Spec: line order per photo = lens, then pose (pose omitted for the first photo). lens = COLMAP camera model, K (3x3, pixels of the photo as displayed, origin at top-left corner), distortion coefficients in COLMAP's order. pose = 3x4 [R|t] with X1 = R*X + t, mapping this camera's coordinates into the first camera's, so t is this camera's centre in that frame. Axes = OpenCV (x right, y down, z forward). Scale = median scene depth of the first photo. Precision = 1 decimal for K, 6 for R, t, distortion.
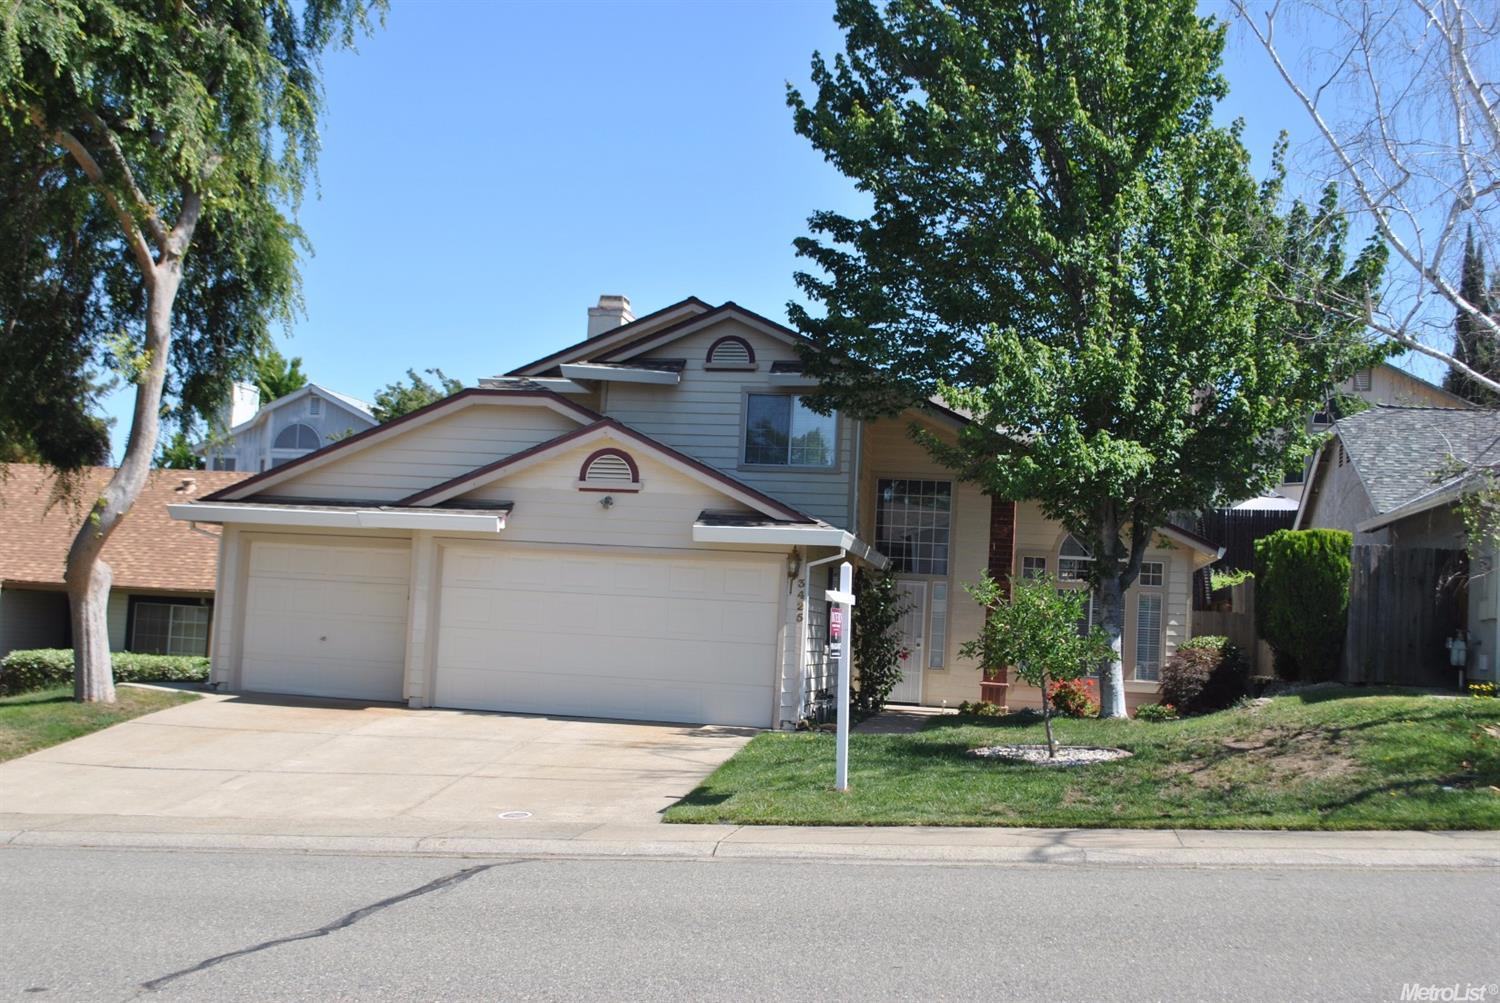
lens RADIAL K [[1691.7, 0, 750.0], [0, 1691.7, 501.5], [0, 0, 1]] dist [-0.018460, -0.011372]
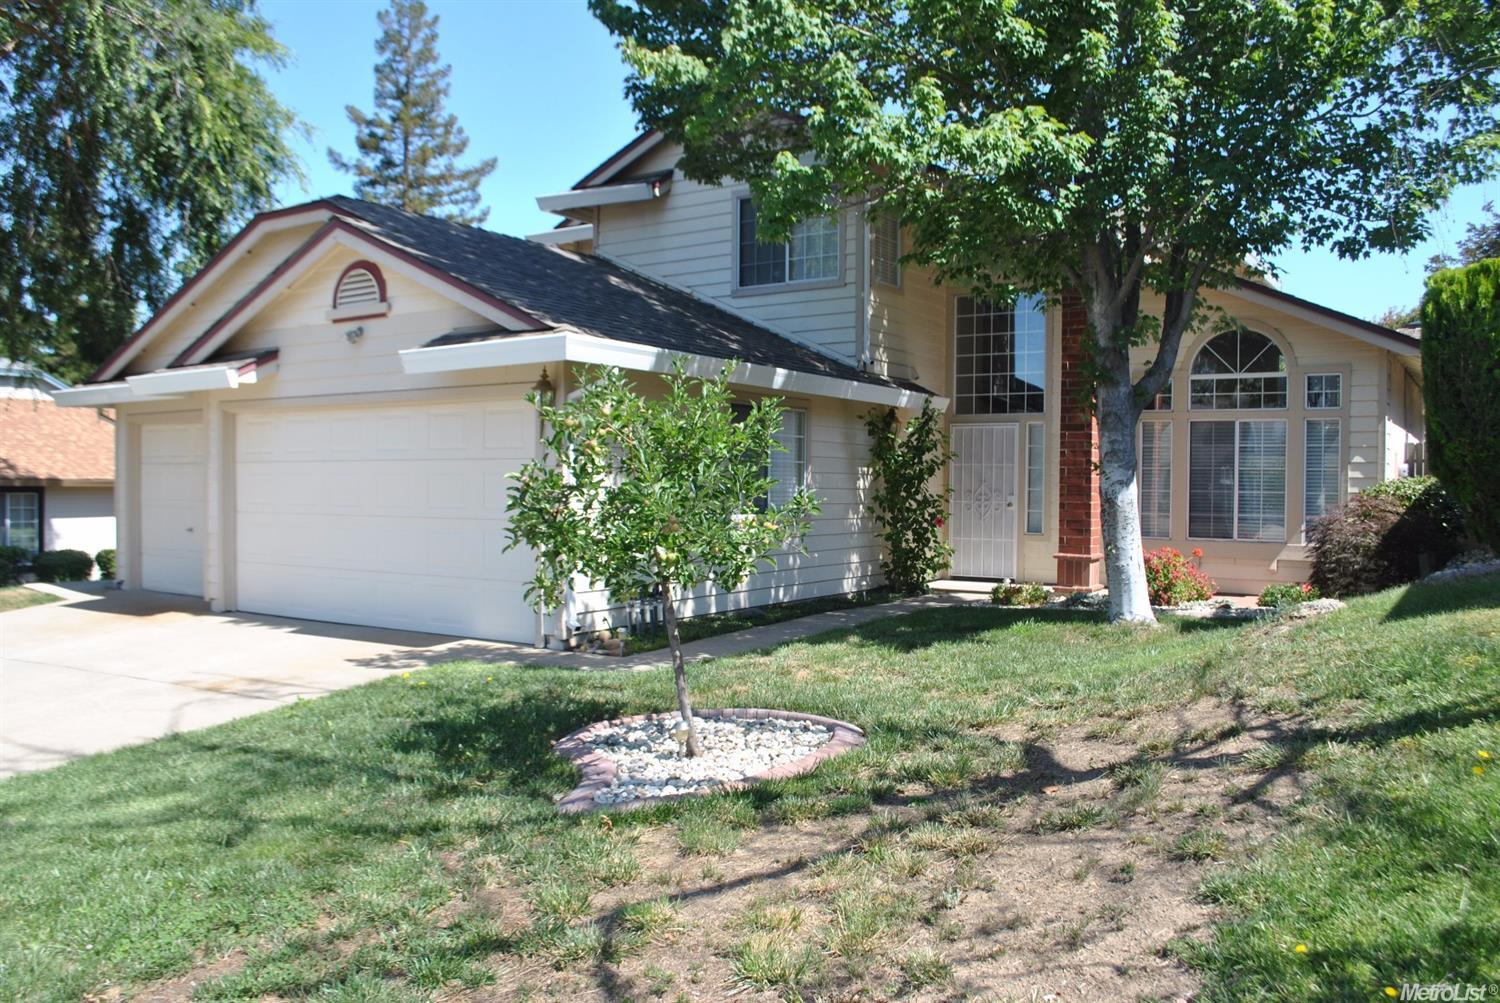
lens RADIAL K [[1183.5, 0, 748.7], [0, 1183.5, 528.9], [0, 0, 1]] dist [-0.085317, 0.000649]
pose [[0.916247, -0.031890, -0.399342, 0.266278], [0.072646, 0.993526, 0.087339, 0.051466], [0.393972, -0.109035, 0.912632, 0.591384]]
